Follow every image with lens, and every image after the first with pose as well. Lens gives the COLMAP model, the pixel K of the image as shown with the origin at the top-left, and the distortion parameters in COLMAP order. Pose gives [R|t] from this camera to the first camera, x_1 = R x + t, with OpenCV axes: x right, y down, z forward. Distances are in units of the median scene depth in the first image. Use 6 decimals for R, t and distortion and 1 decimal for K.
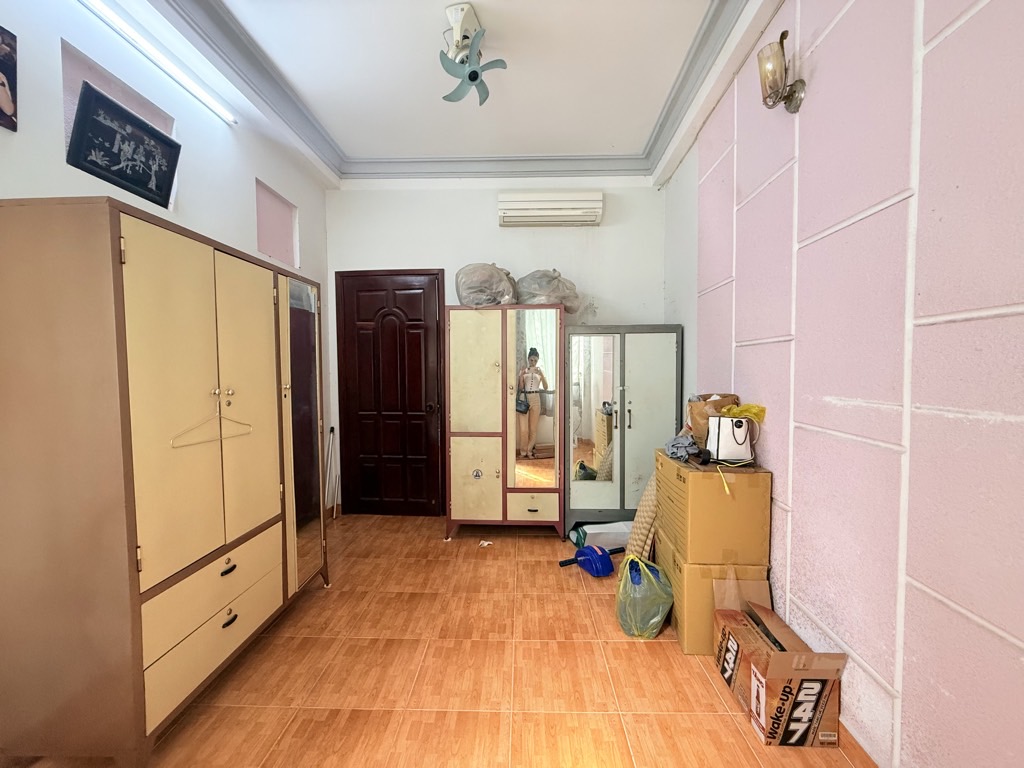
lens RADIAL K [[407.1, 0, 510.1], [0, 407.1, 383.4], [0, 0, 1]] dist [-0.001194, 0.000155]
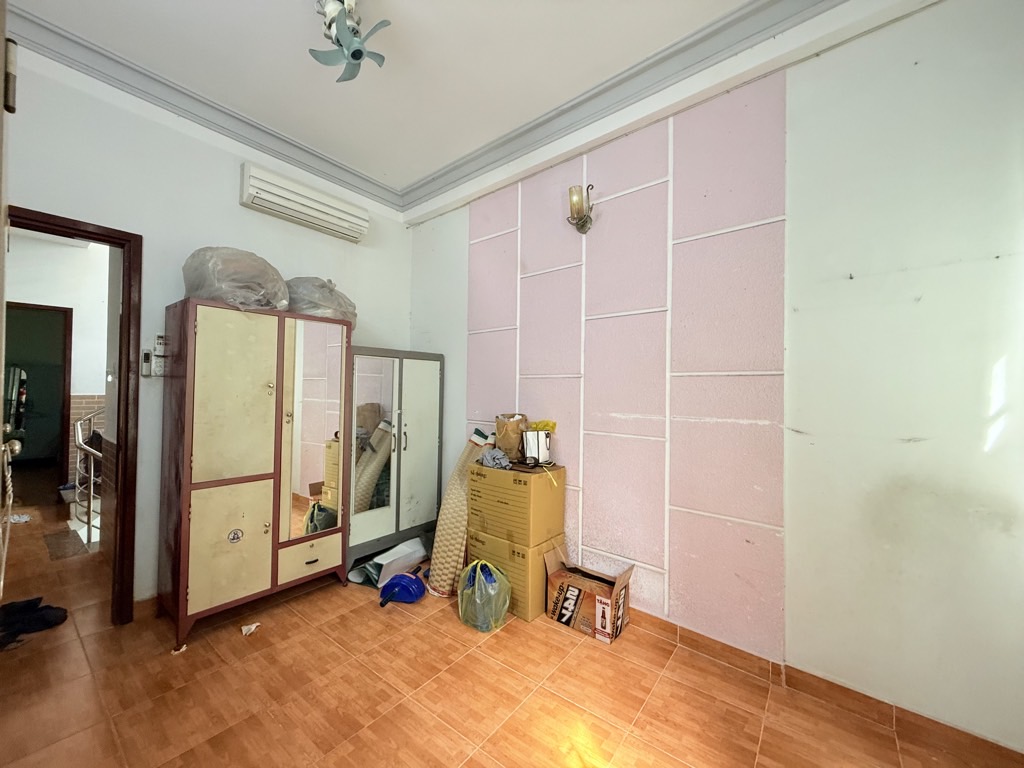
lens RADIAL K [[407.1, 0, 510.1], [0, 407.1, 383.4], [0, 0, 1]] dist [-0.001194, 0.000155]
pose [[0.589937, 0.027091, 0.806995, -0.445373], [0.012621, 0.999005, -0.042764, -0.012953], [-0.807351, 0.035413, 0.589008, 0.196124]]
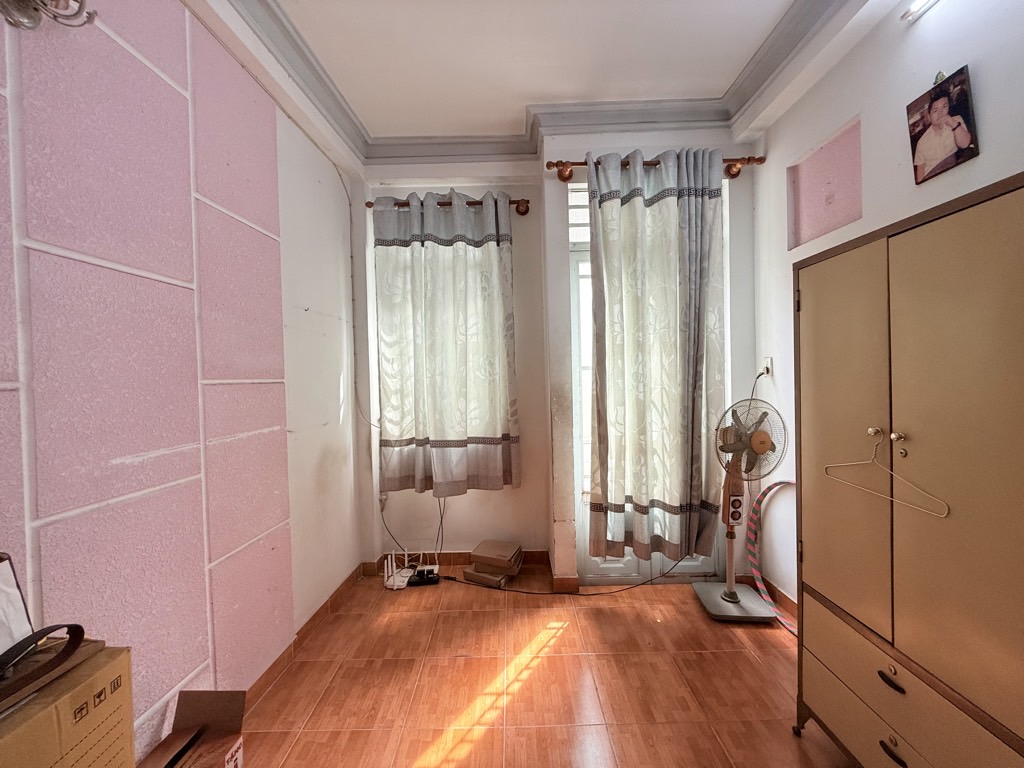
lens RADIAL K [[407.1, 0, 510.1], [0, 407.1, 383.4], [0, 0, 1]] dist [-0.001194, 0.000155]
pose [[-0.998999, 0.034789, -0.028120, -0.011638], [0.033212, 0.997950, 0.054715, -0.078378], [0.029965, 0.053726, -0.998106, 1.020973]]
